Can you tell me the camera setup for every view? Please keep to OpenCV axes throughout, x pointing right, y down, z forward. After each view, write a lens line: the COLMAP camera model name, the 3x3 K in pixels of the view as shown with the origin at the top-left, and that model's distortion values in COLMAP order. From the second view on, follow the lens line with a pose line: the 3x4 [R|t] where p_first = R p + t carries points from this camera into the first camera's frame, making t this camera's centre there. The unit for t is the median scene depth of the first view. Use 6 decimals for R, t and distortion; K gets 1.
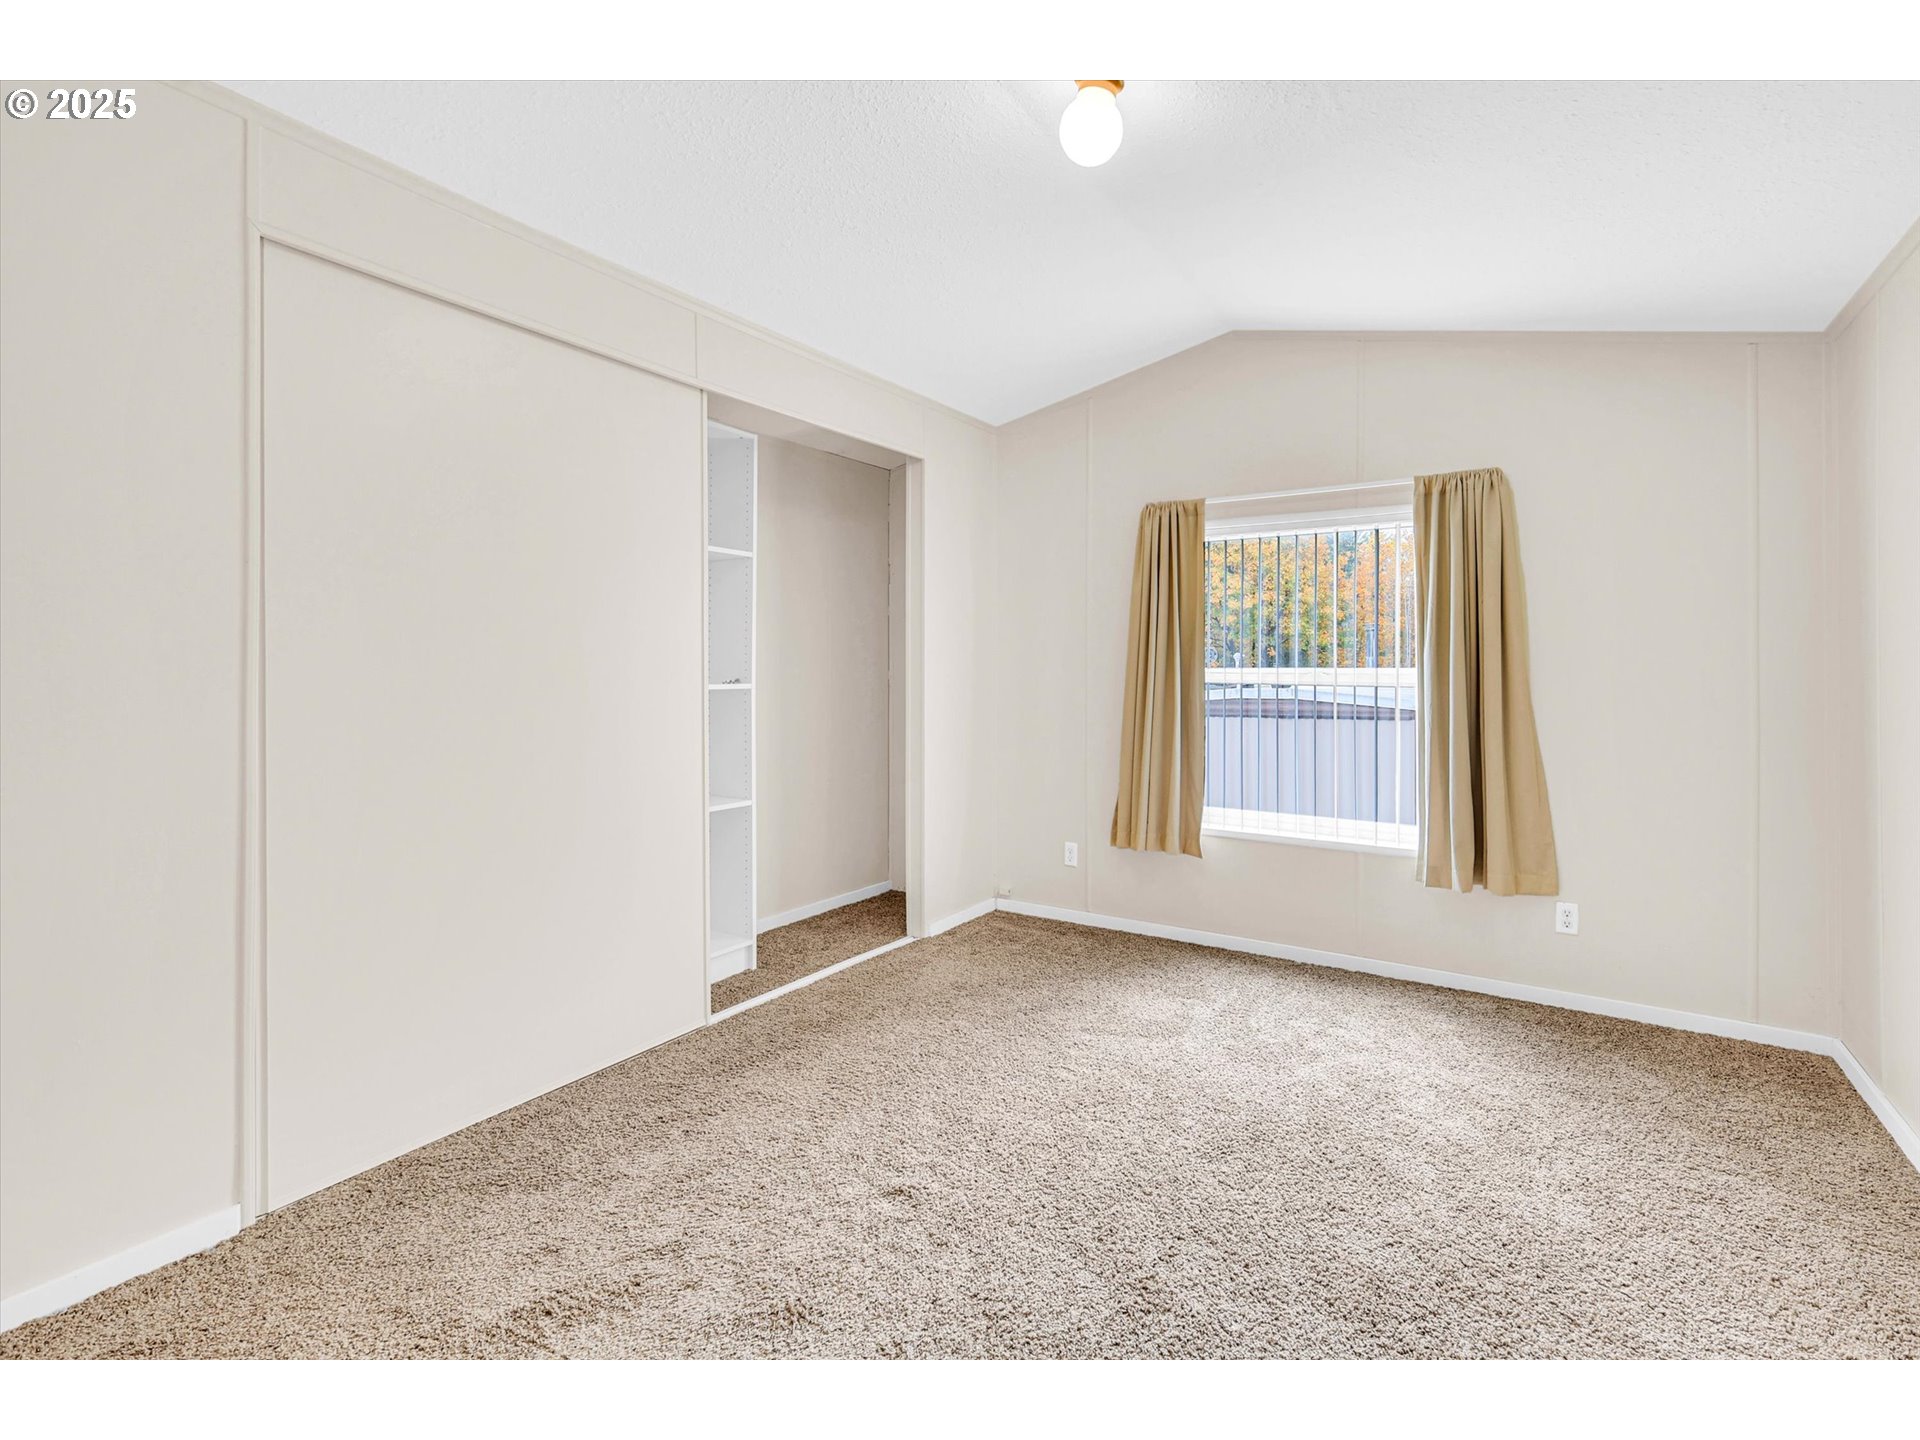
lens RADIAL K [[827.8, 0, 1014.5], [0, 827.8, 664.3], [0, 0, 1]] dist [-0.001846, -0.000101]
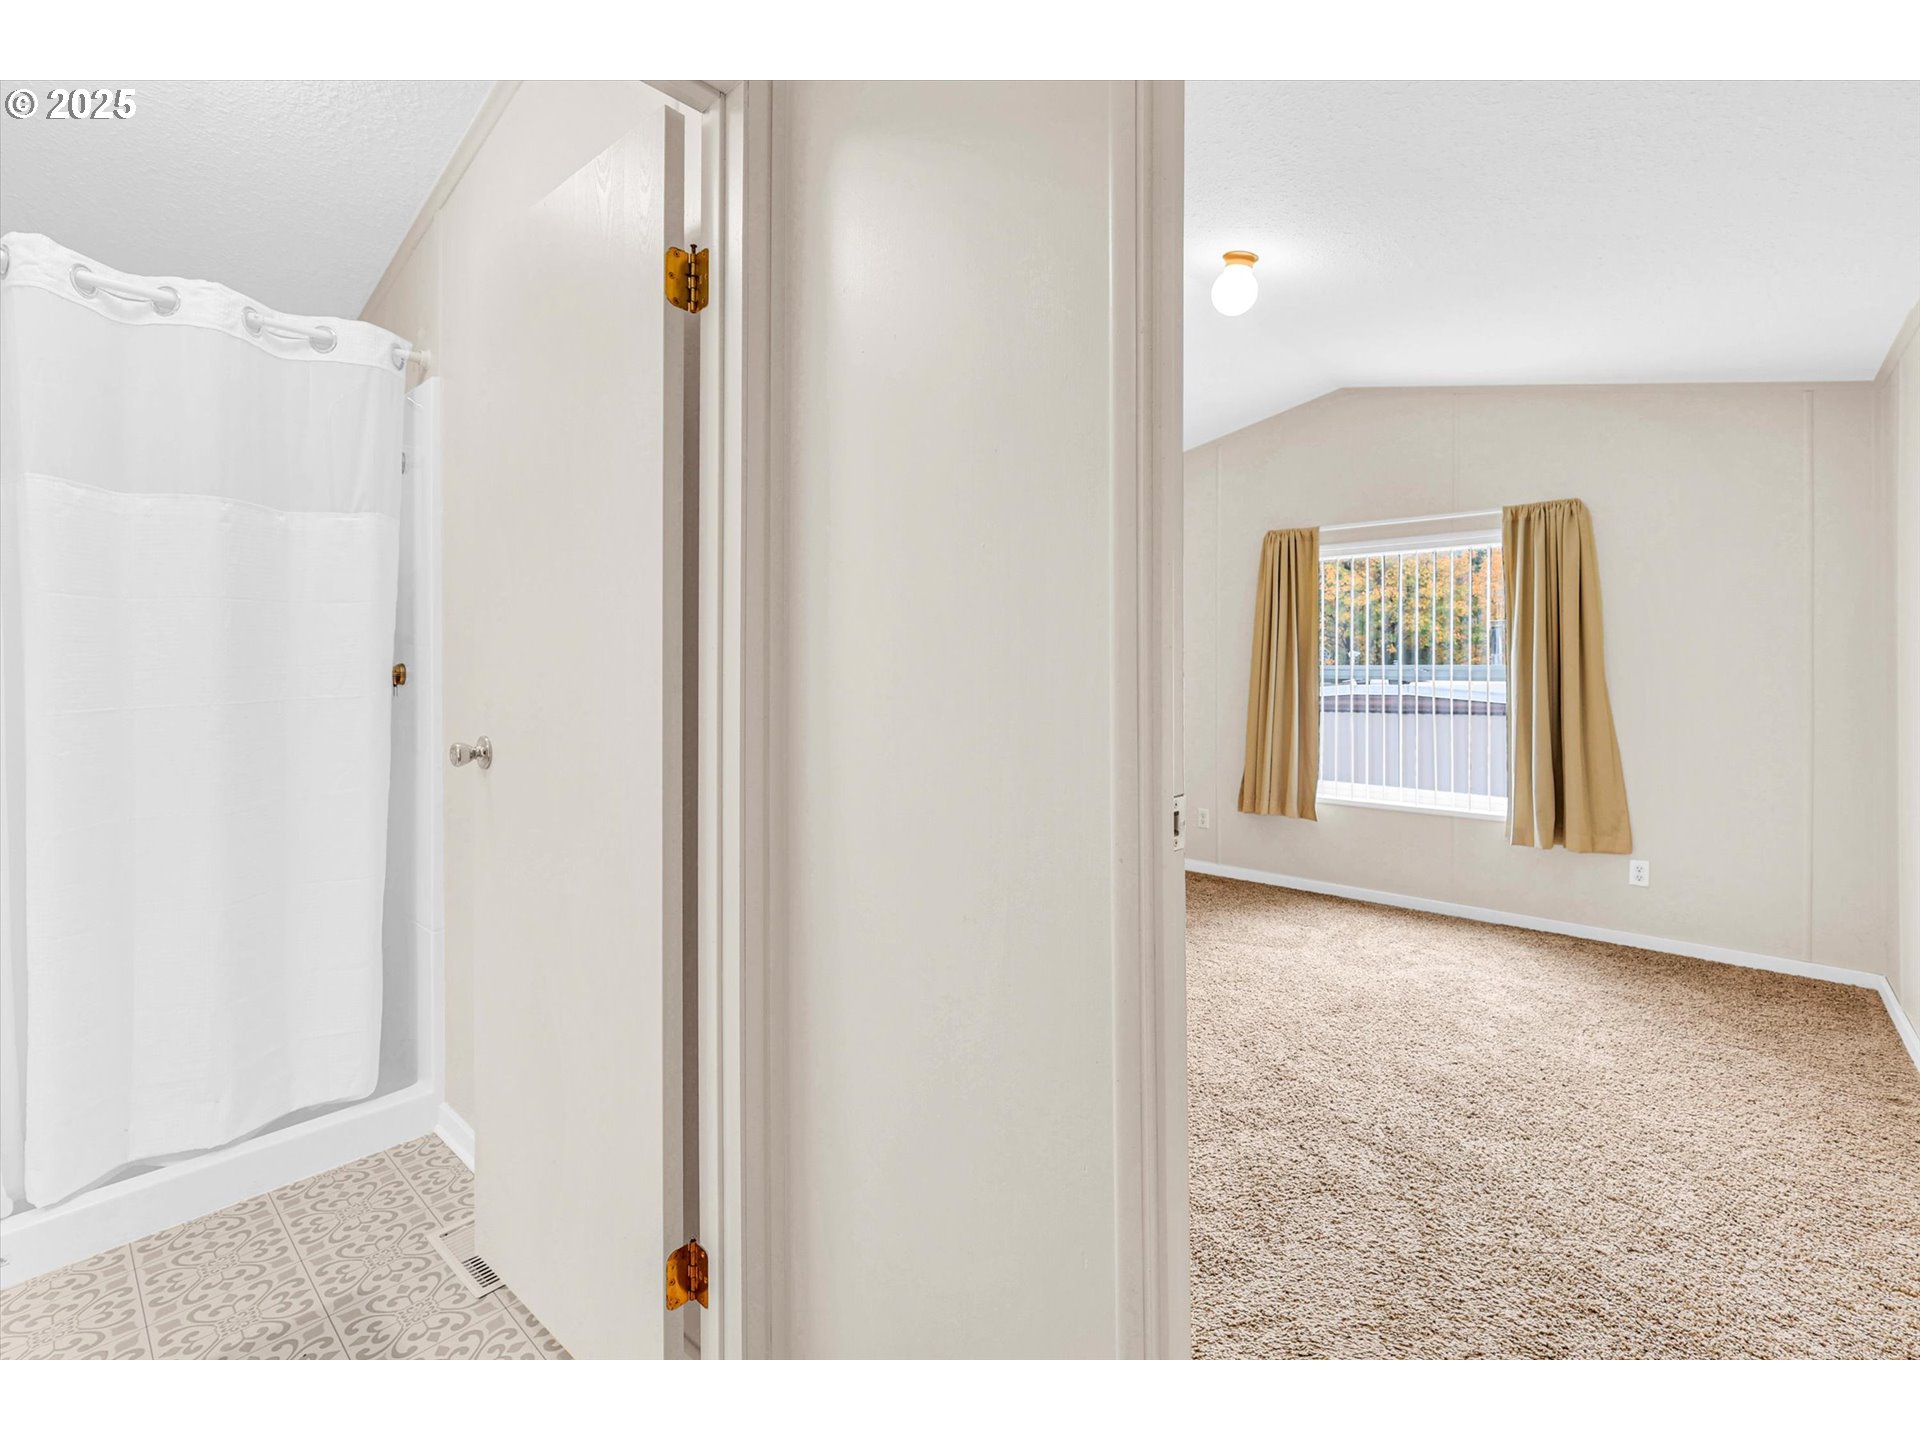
lens RADIAL K [[871.4, 0, 949.1], [0, 871.4, 665.0], [0, 0, 1]] dist [0.001271, 0.000123]
pose [[0.984382, -0.002203, -0.176034, -0.090083], [0.002568, 0.999995, 0.001844, -0.000435], [0.176029, -0.002268, 0.984382, -0.402005]]
